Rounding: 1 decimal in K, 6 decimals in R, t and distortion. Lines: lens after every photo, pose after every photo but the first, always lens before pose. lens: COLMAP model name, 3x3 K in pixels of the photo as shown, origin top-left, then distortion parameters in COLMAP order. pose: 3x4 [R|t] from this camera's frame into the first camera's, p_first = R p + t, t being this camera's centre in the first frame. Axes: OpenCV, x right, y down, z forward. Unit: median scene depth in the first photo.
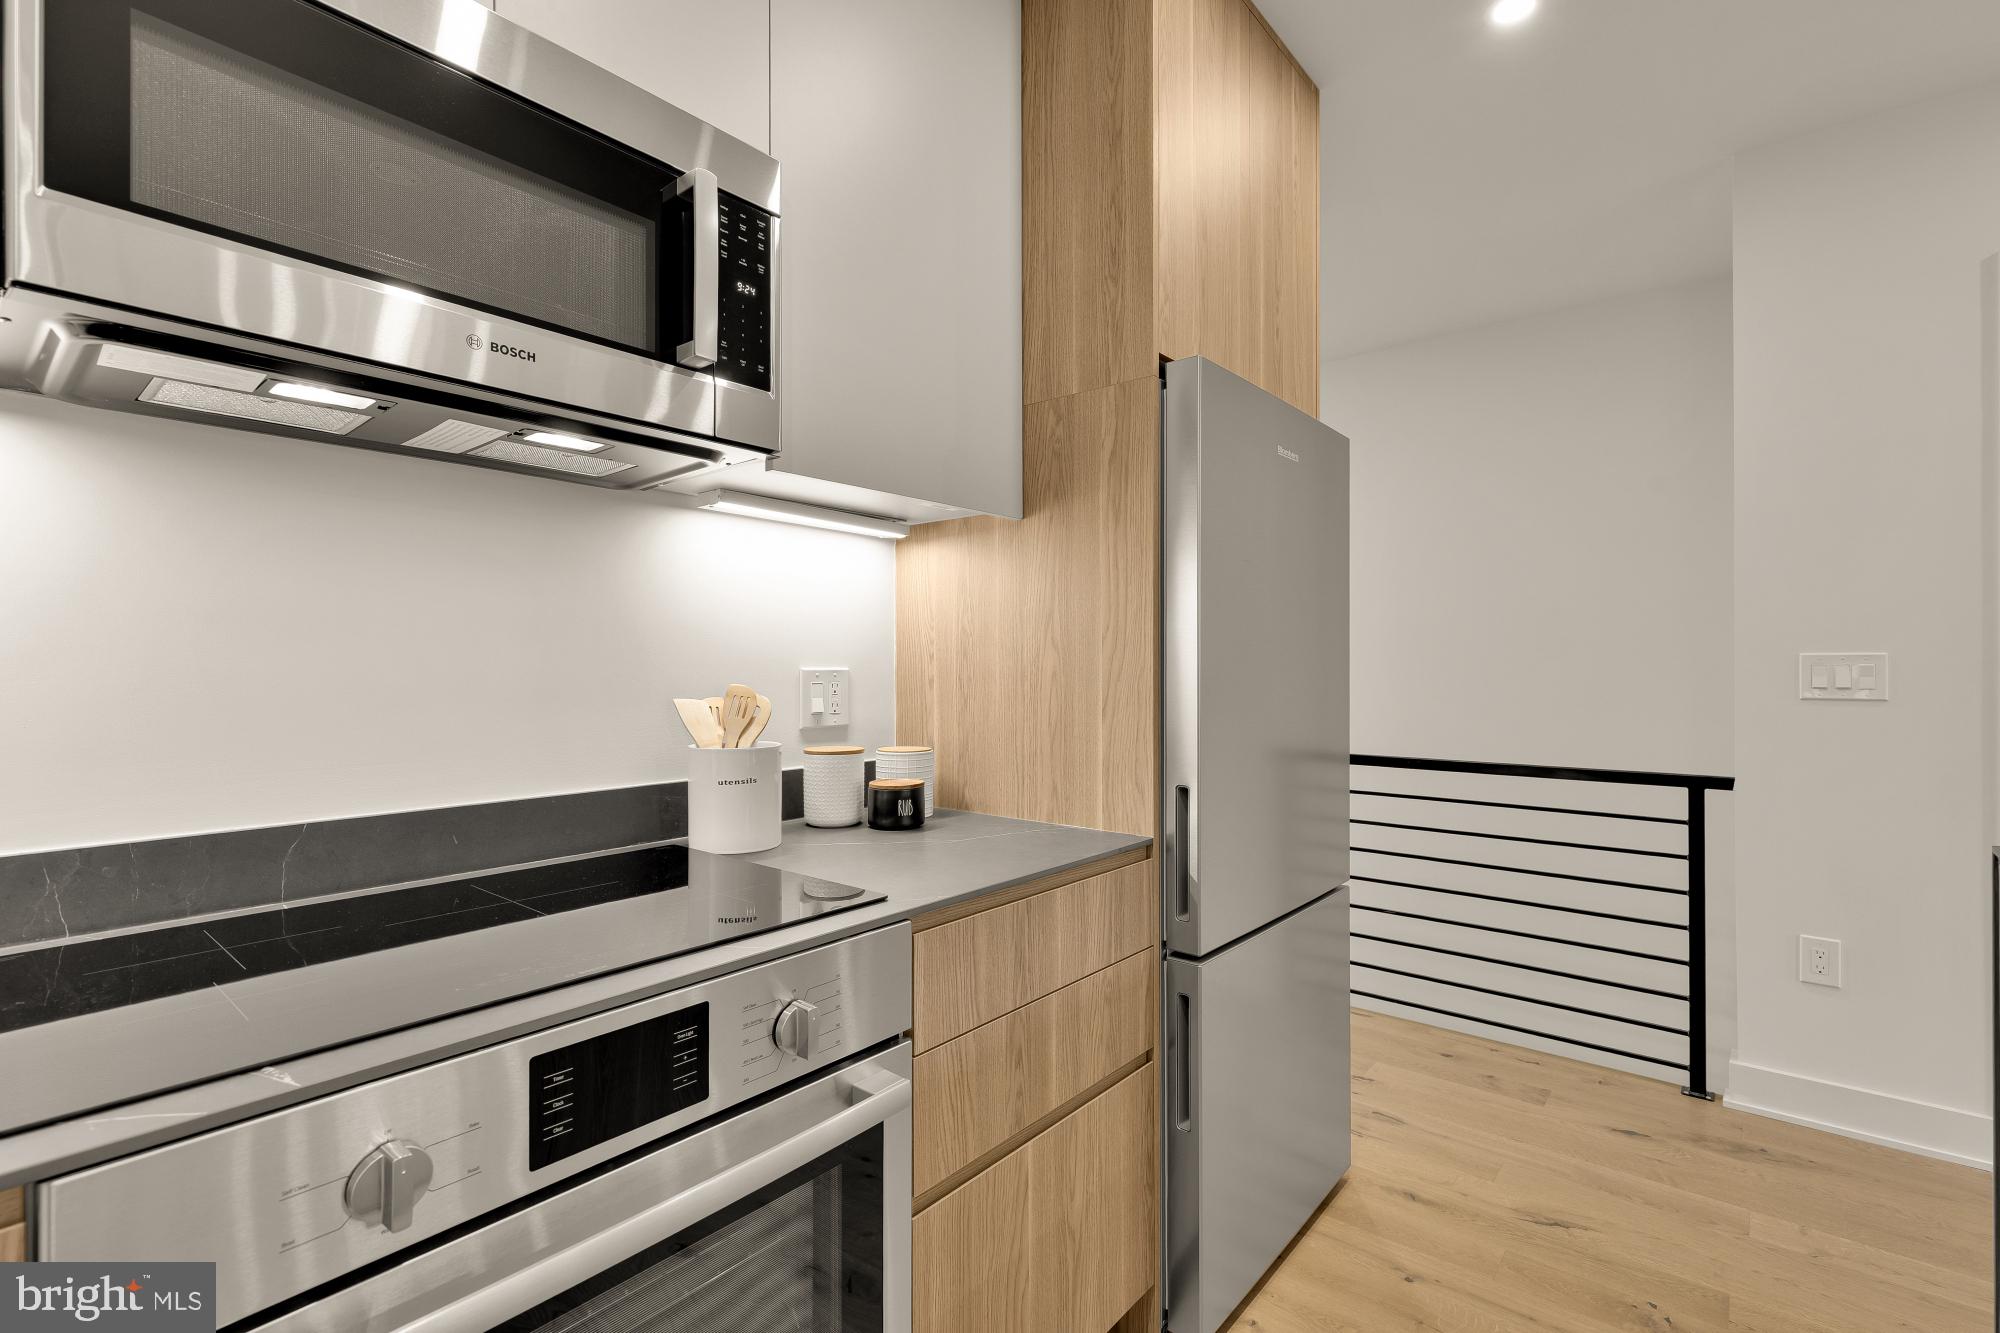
lens RADIAL K [[899.9, 0, 1007.7], [0, 899.9, 669.0], [0, 0, 1]] dist [0.016857, 0.000070]
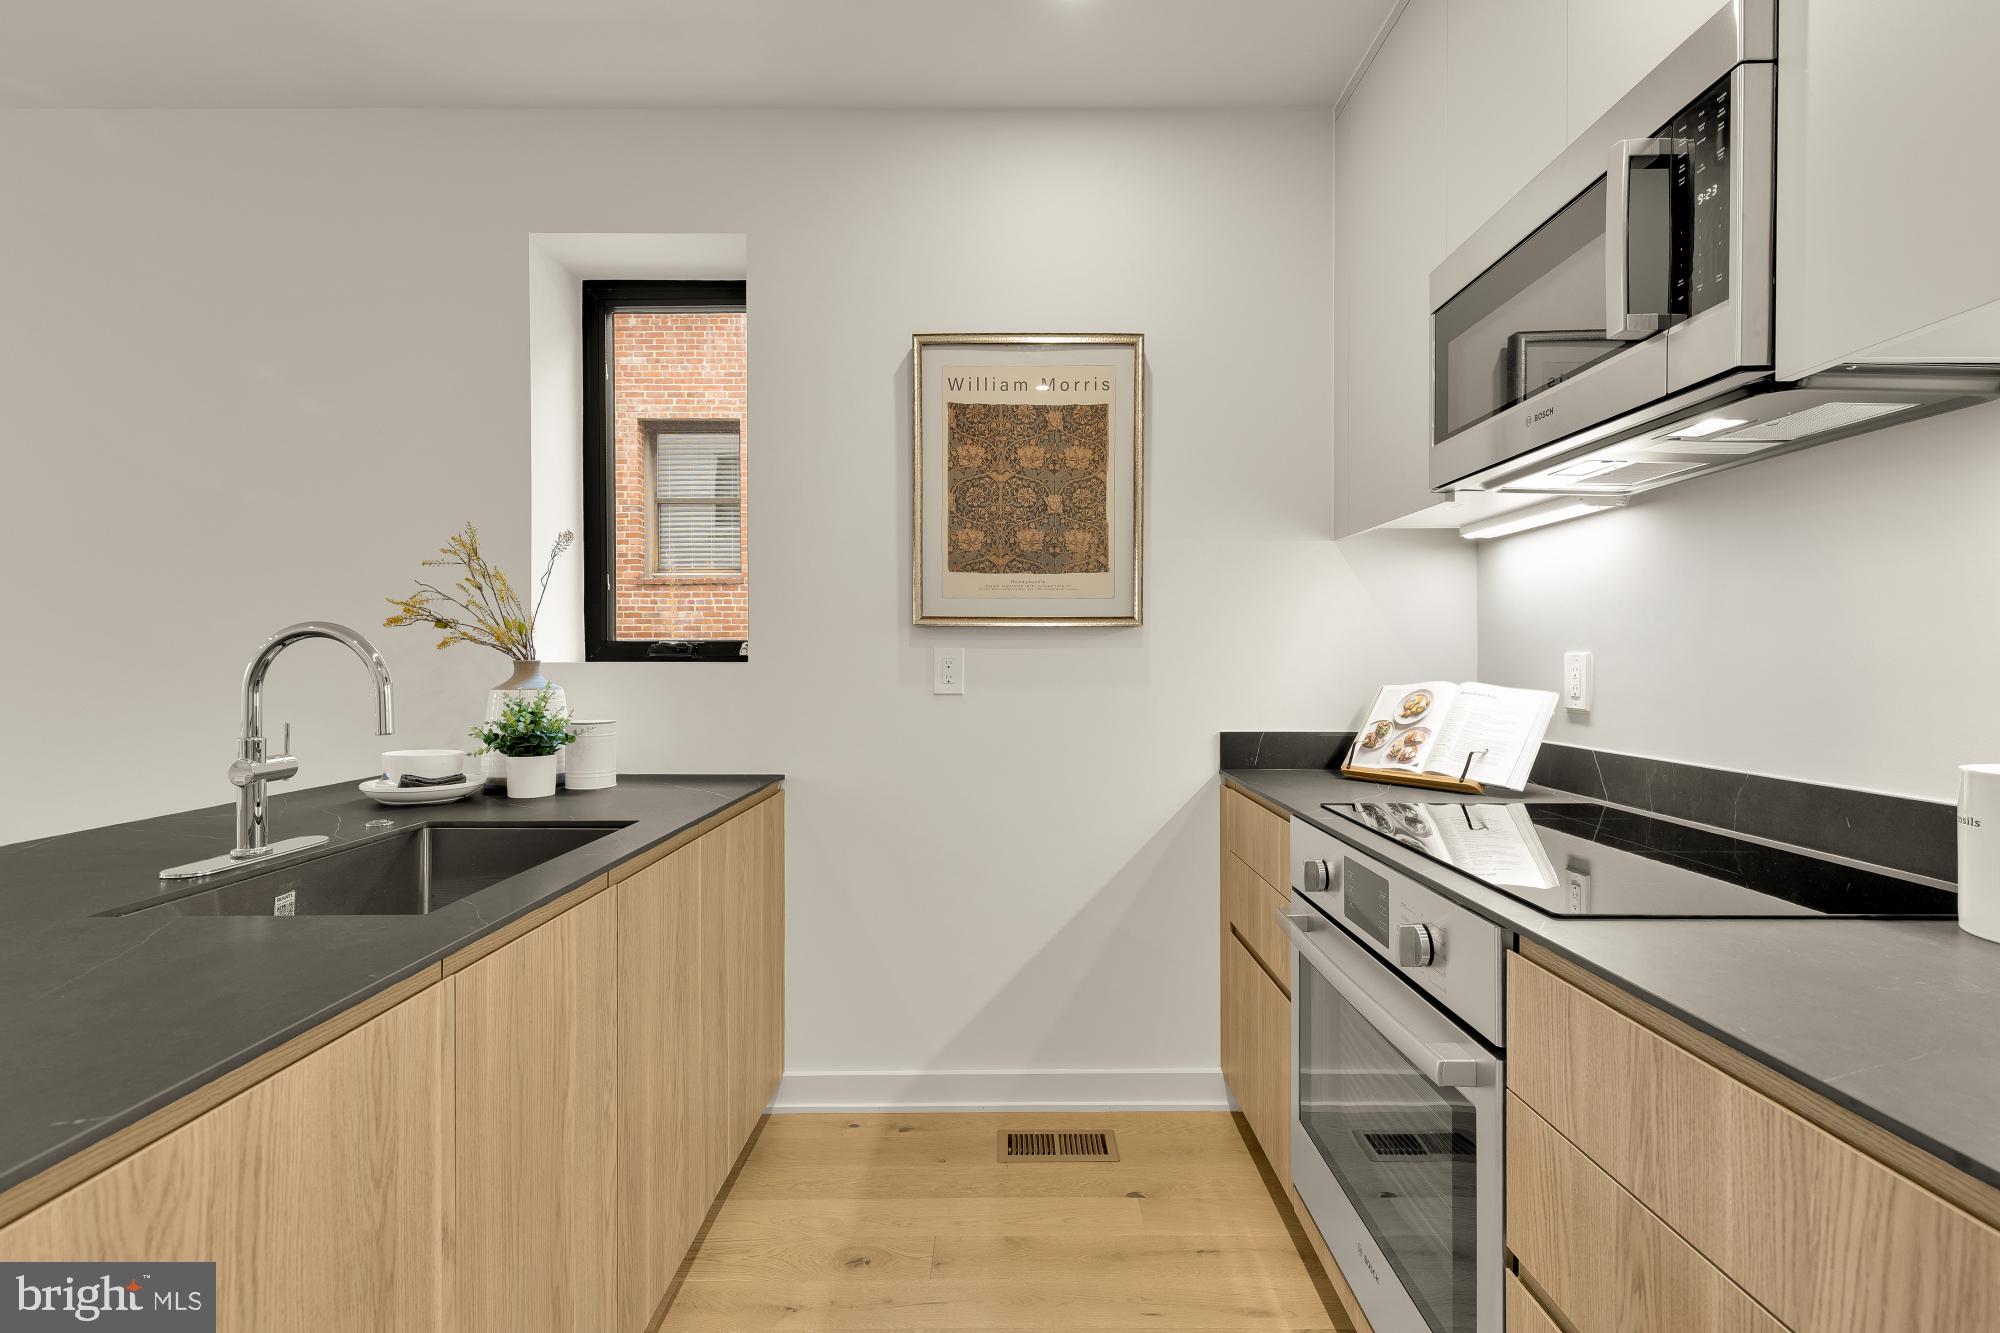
lens RADIAL K [[899.9, 0, 1002.9], [0, 899.9, 662.5], [0, 0, 1]] dist [0.016857, 0.000070]
pose [[-0.770137, 0.007107, -0.637839, 0.735294], [0.003803, 0.999971, 0.006550, 0.005803], [0.637868, 0.002619, -0.770141, 1.198109]]
